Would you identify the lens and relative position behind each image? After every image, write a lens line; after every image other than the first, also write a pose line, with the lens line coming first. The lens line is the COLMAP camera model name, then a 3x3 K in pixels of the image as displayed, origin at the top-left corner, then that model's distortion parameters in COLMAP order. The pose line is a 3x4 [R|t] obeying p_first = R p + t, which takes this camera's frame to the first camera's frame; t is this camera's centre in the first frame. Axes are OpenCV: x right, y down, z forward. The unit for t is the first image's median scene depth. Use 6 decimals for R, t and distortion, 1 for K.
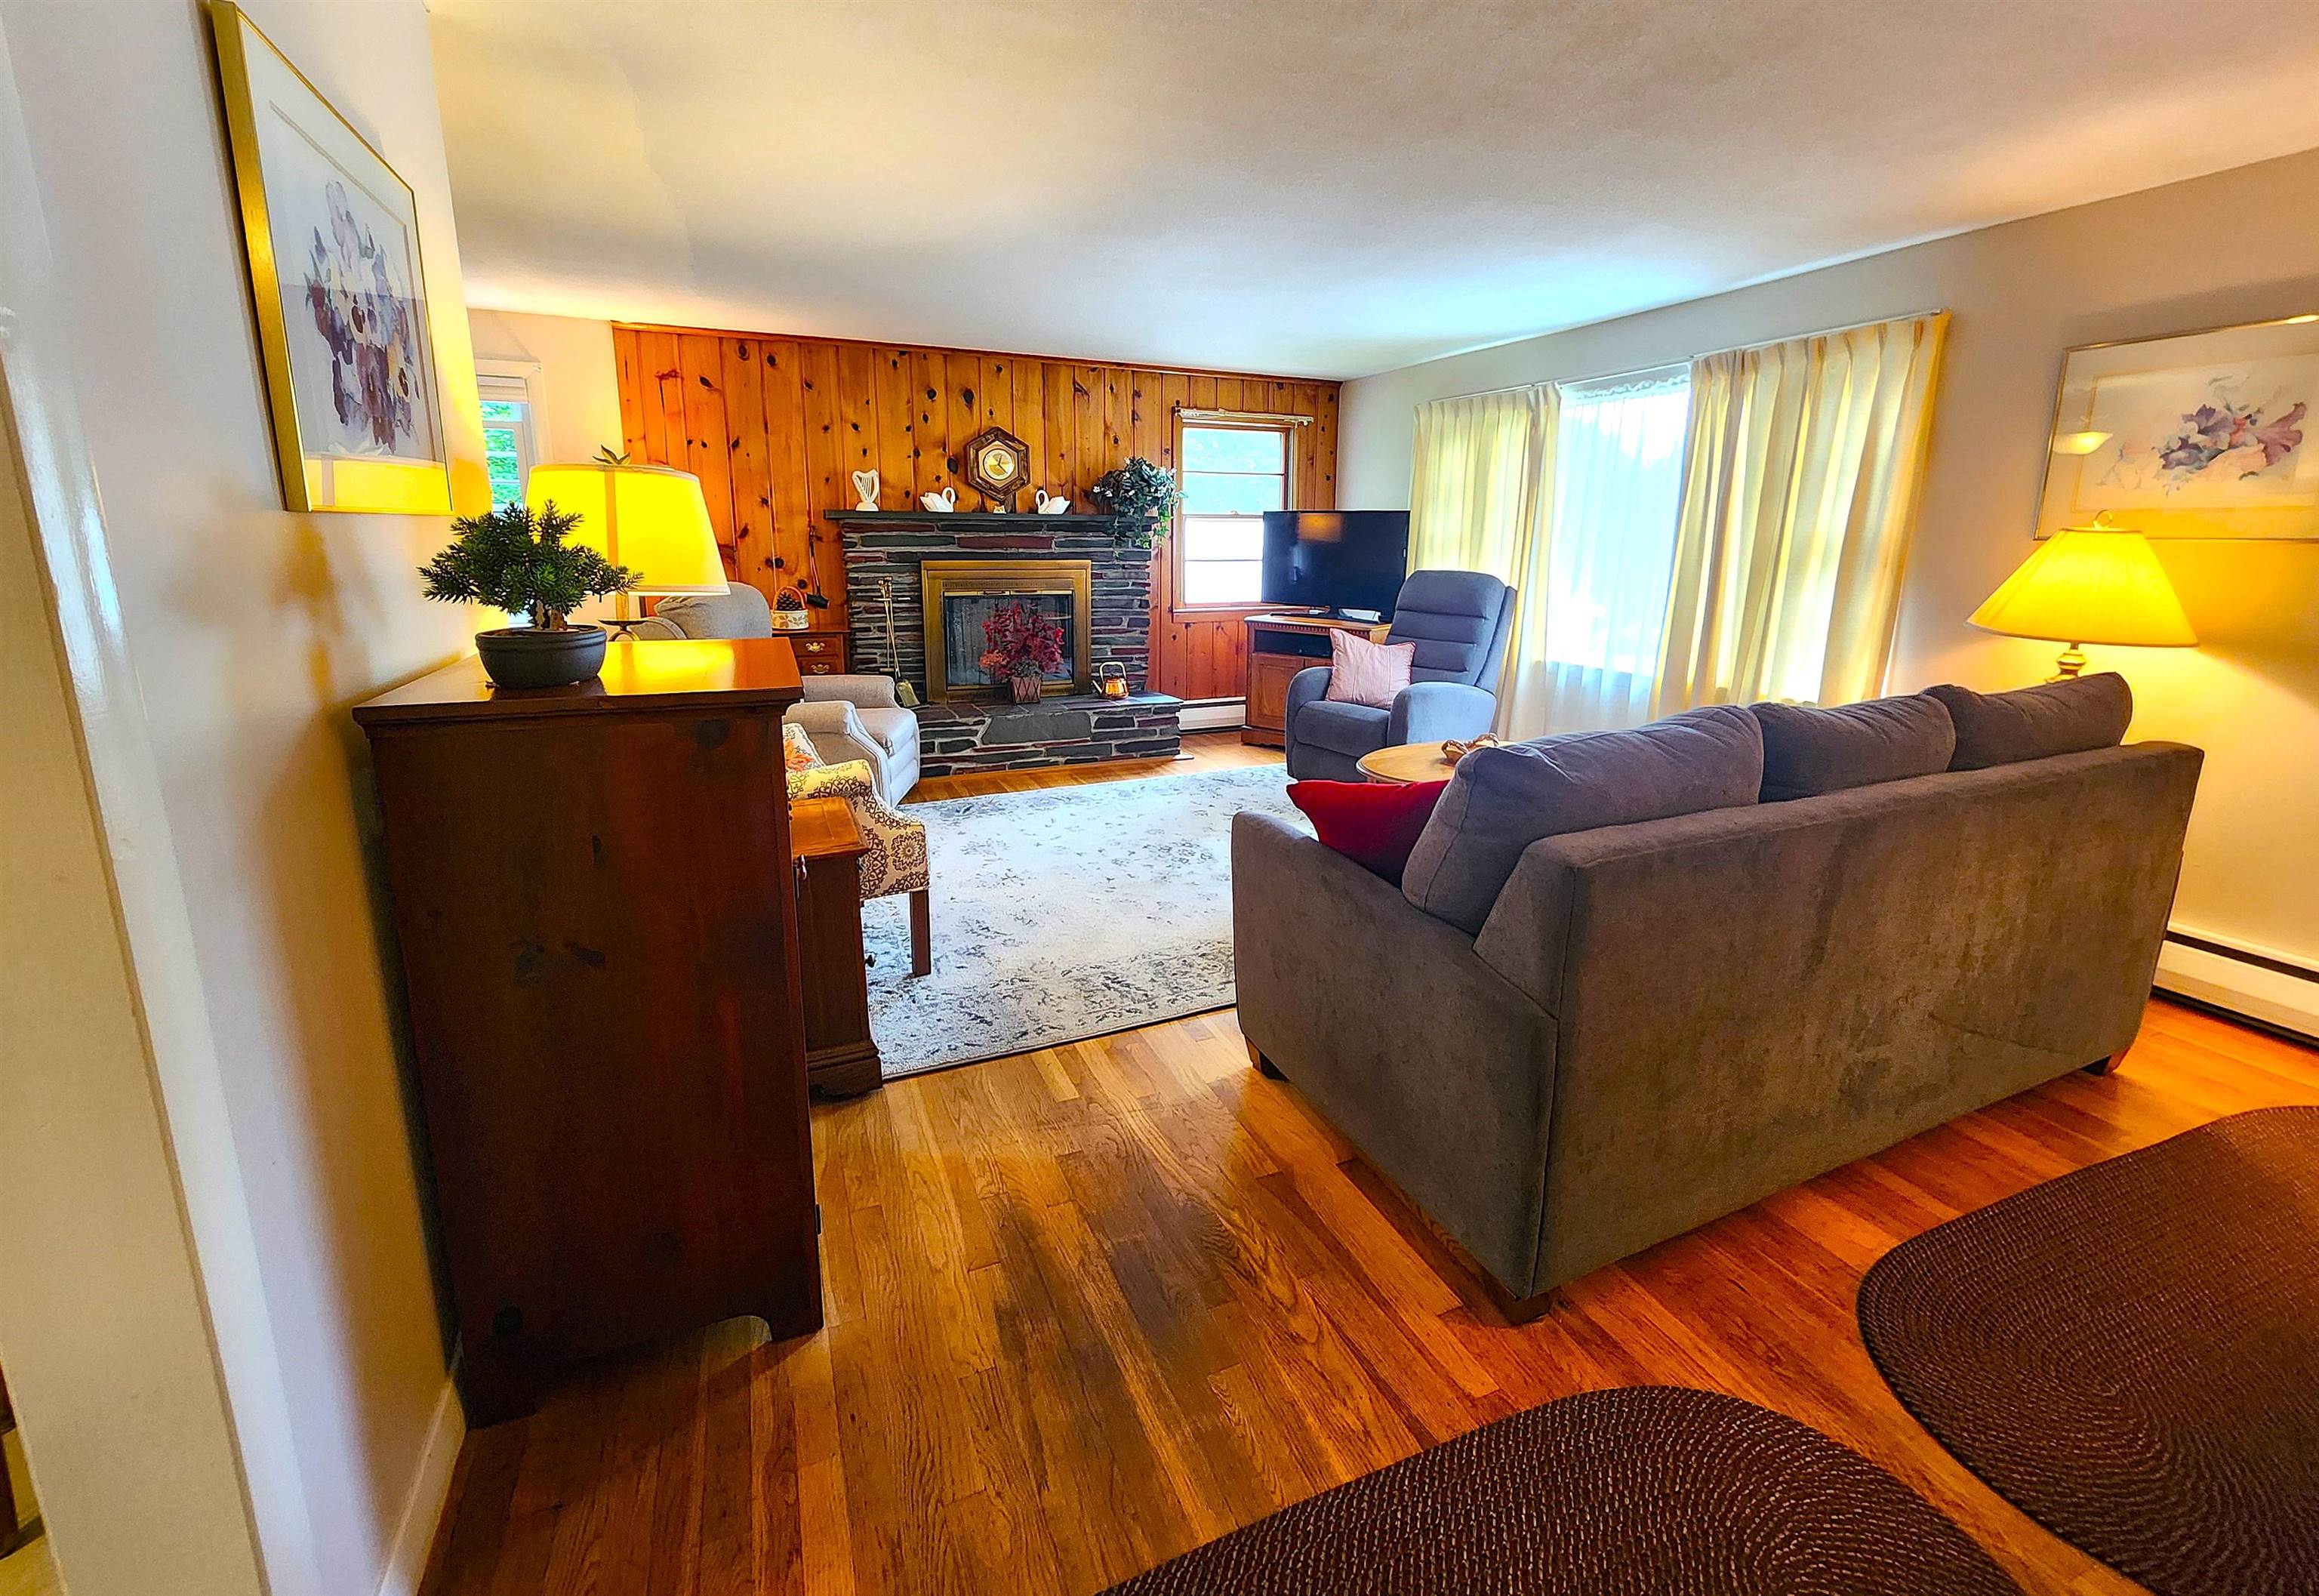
lens RADIAL K [[965.2, 0, 1186.9], [0, 965.2, 728.7], [0, 0, 1]] dist [0.001409, 0.000037]
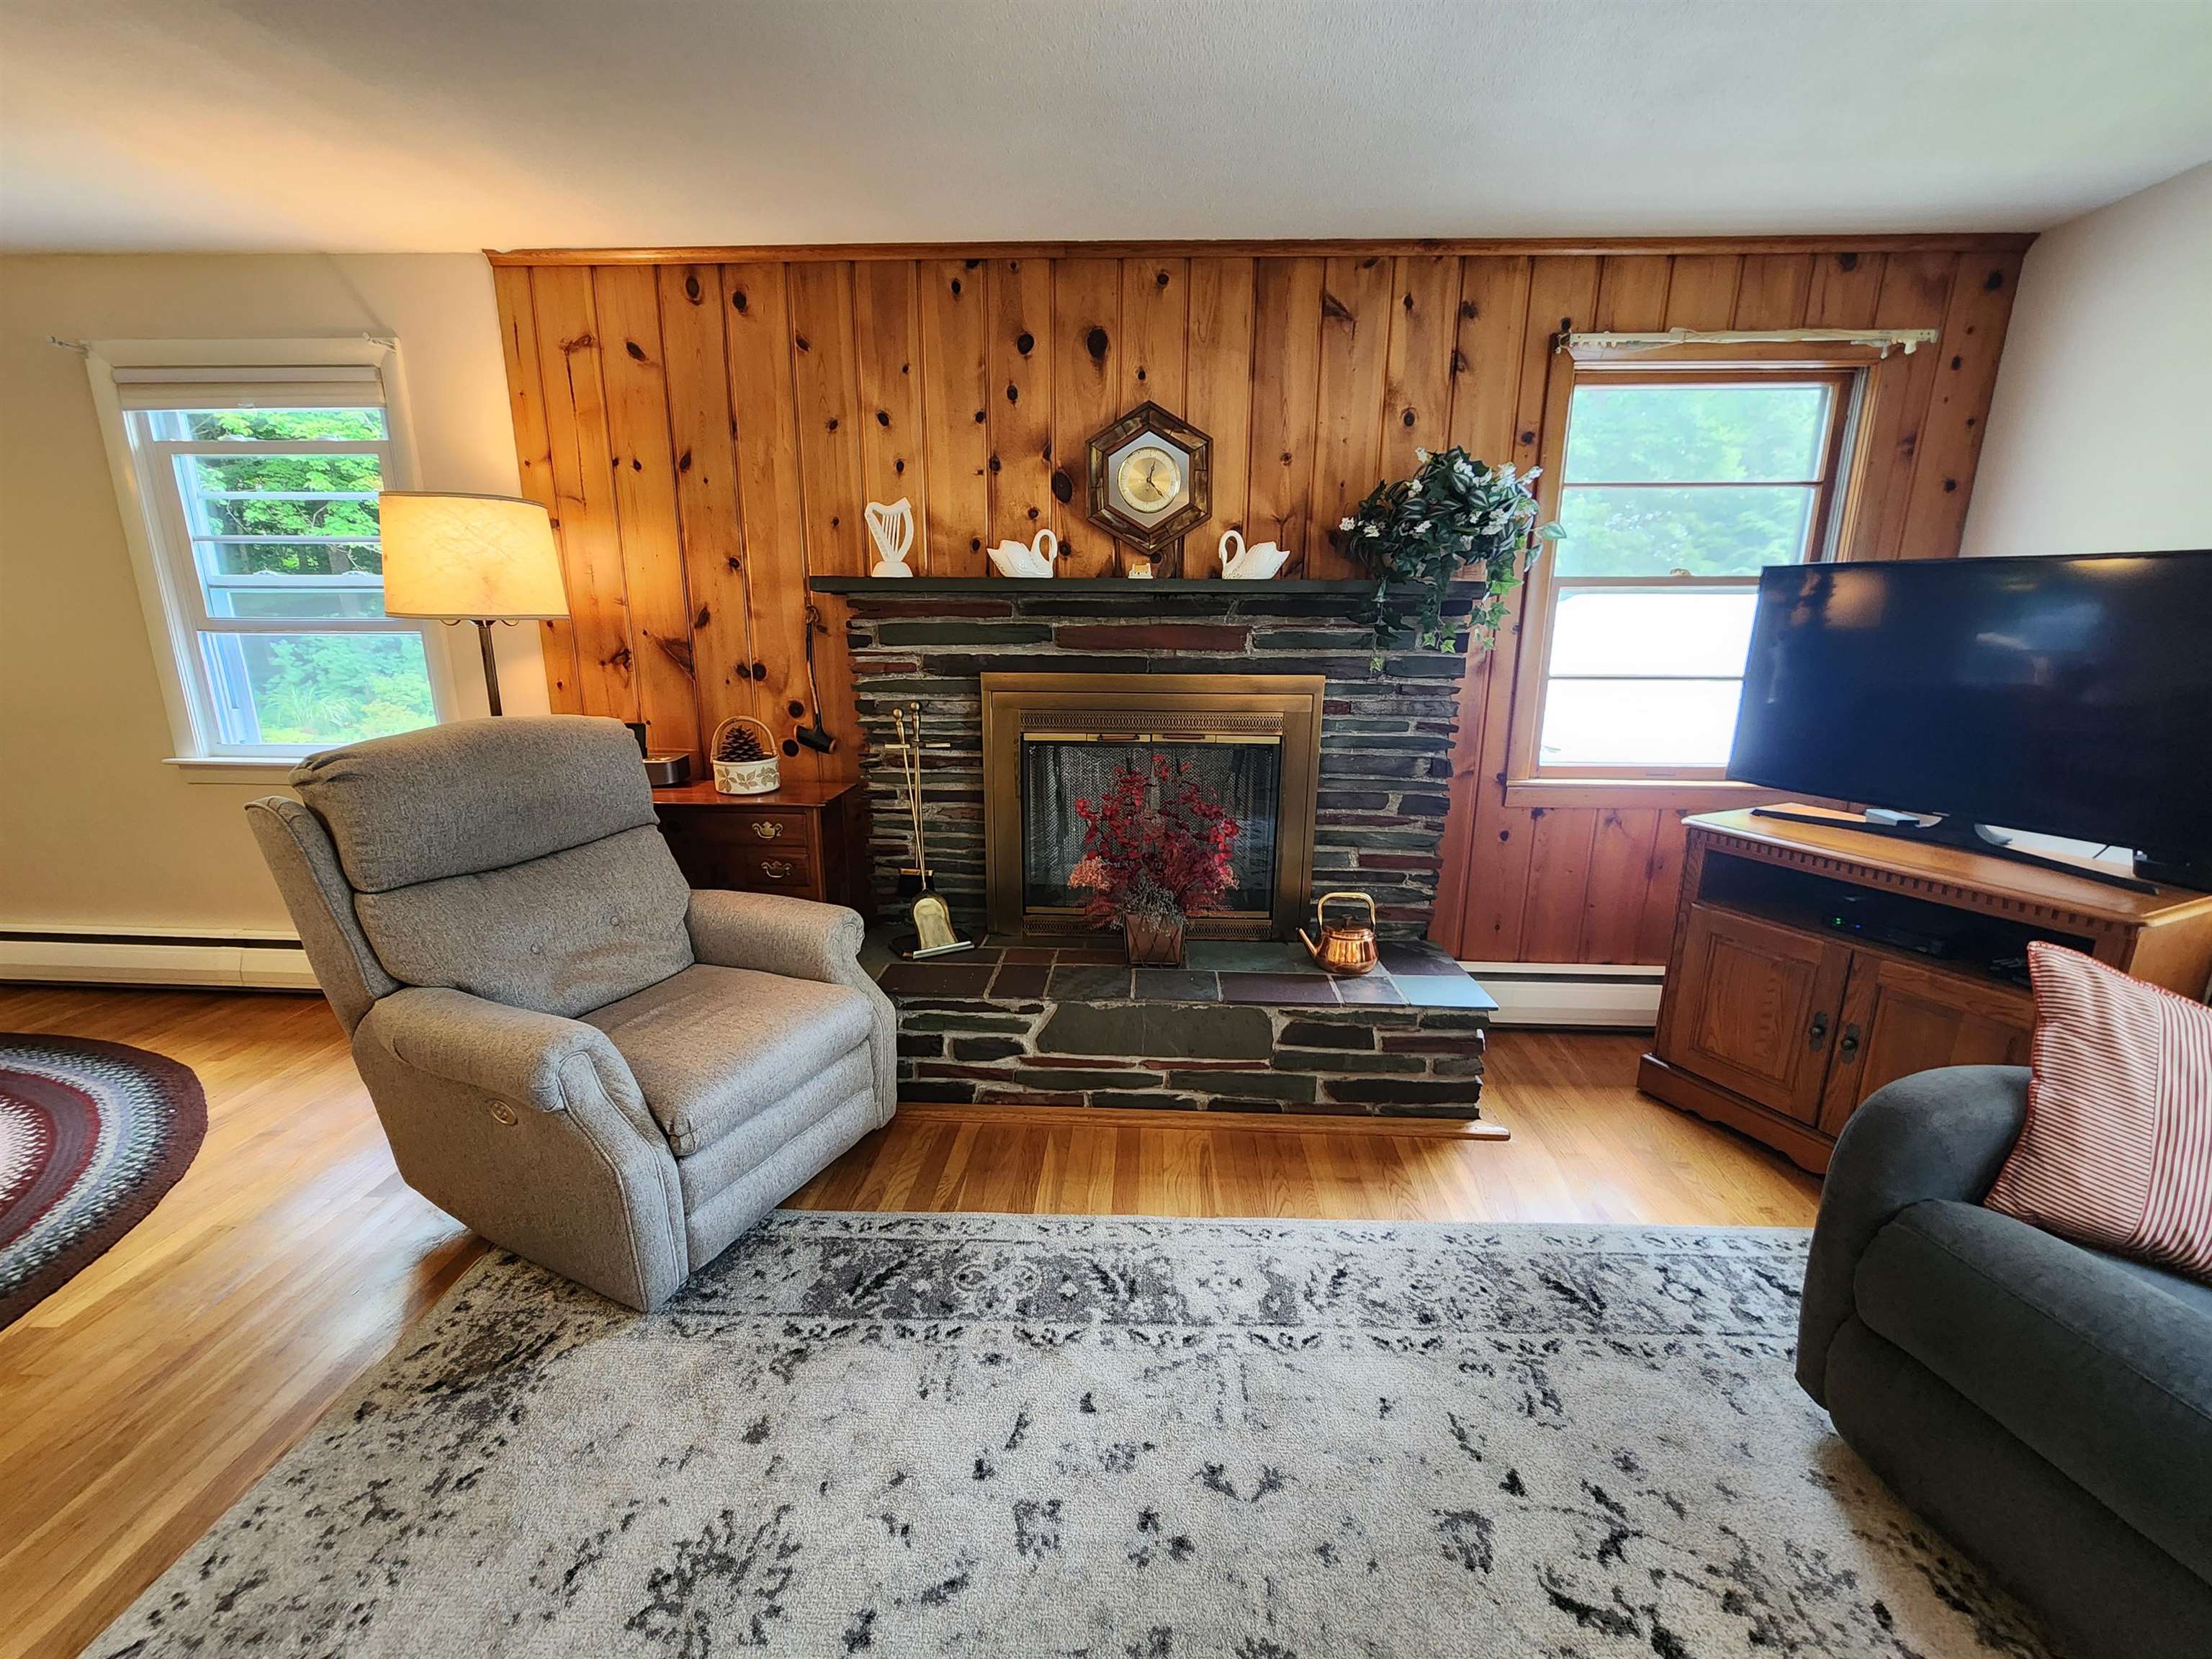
lens RADIAL K [[917.1, 0, 1108.9], [0, 917.1, 835.6], [0, 0, 1]] dist [-0.000090, -0.000172]
pose [[0.891168, 0.104014, -0.441590, 0.015188], [-0.089398, 0.994539, 0.053845, -0.116967], [0.444779, -0.008508, 0.895600, 0.575048]]
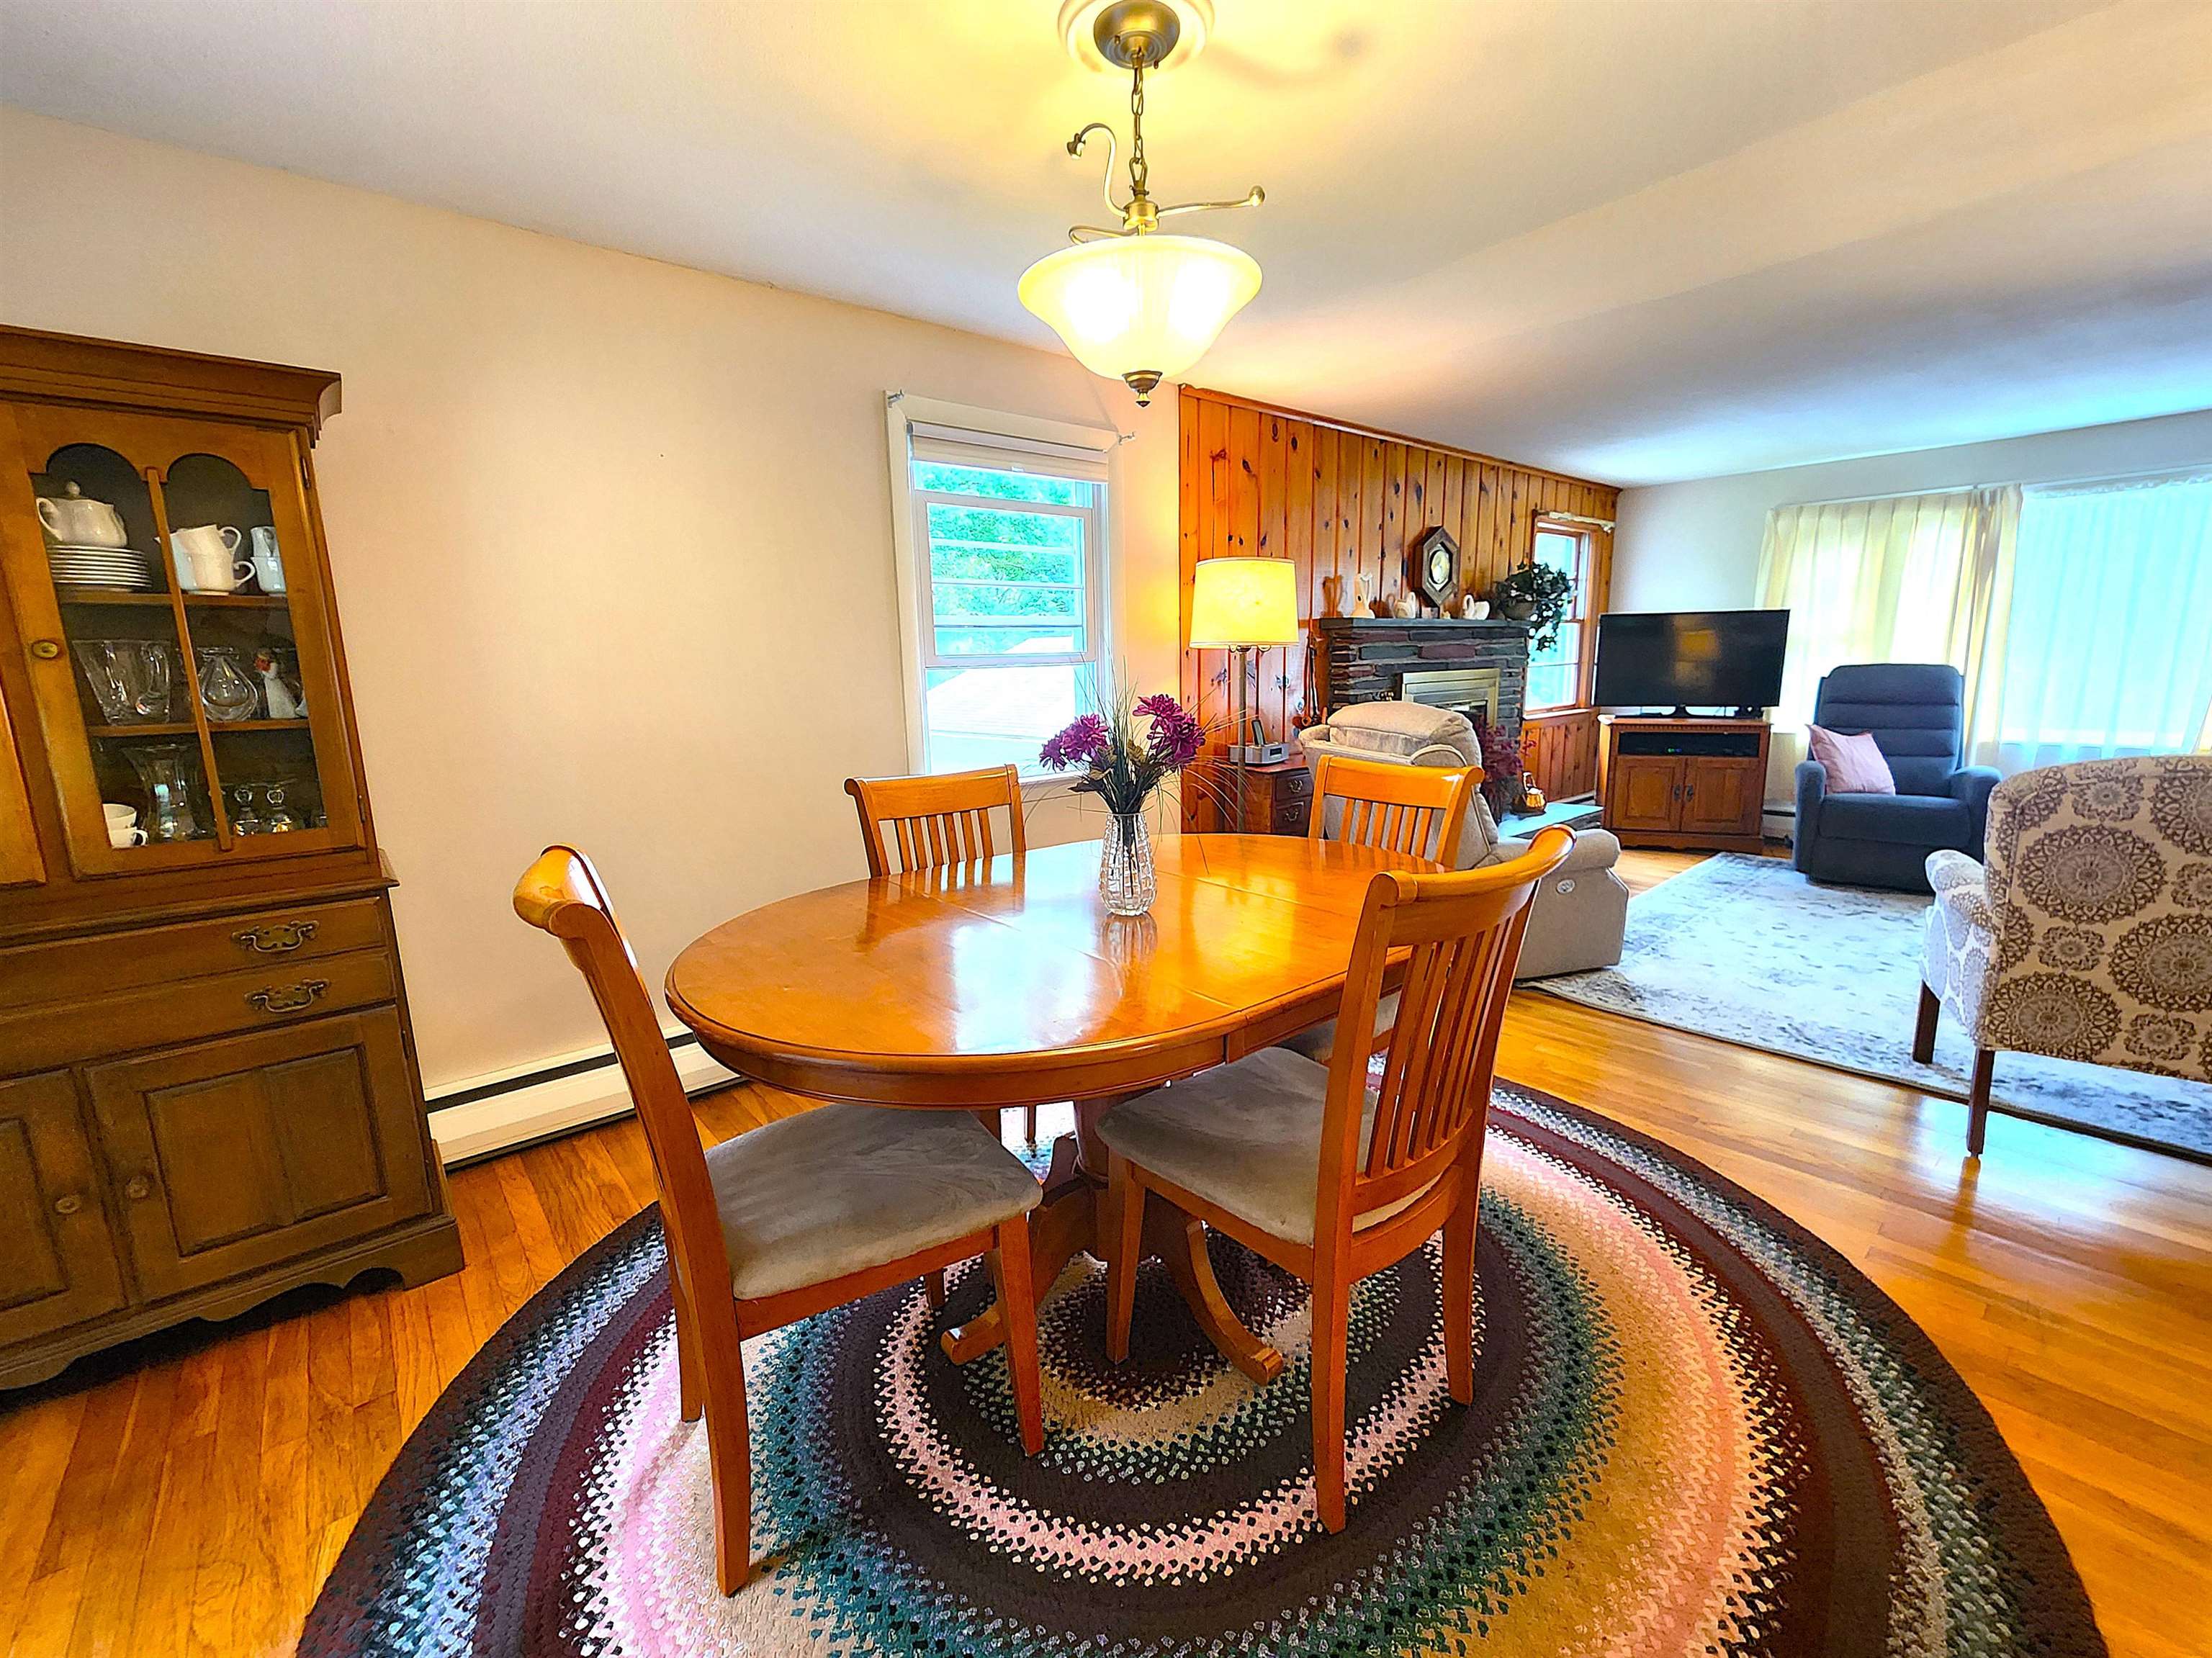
lens RADIAL K [[917.0, 0, 1118.6], [0, 917.0, 839.9], [0, 0, 1]] dist [-0.000090, -0.000172]
pose [[0.958460, -0.086187, 0.271892, -0.761648], [0.087161, 0.996158, 0.008517, -0.049119], [-0.271582, 0.015535, 0.962290, 0.247733]]
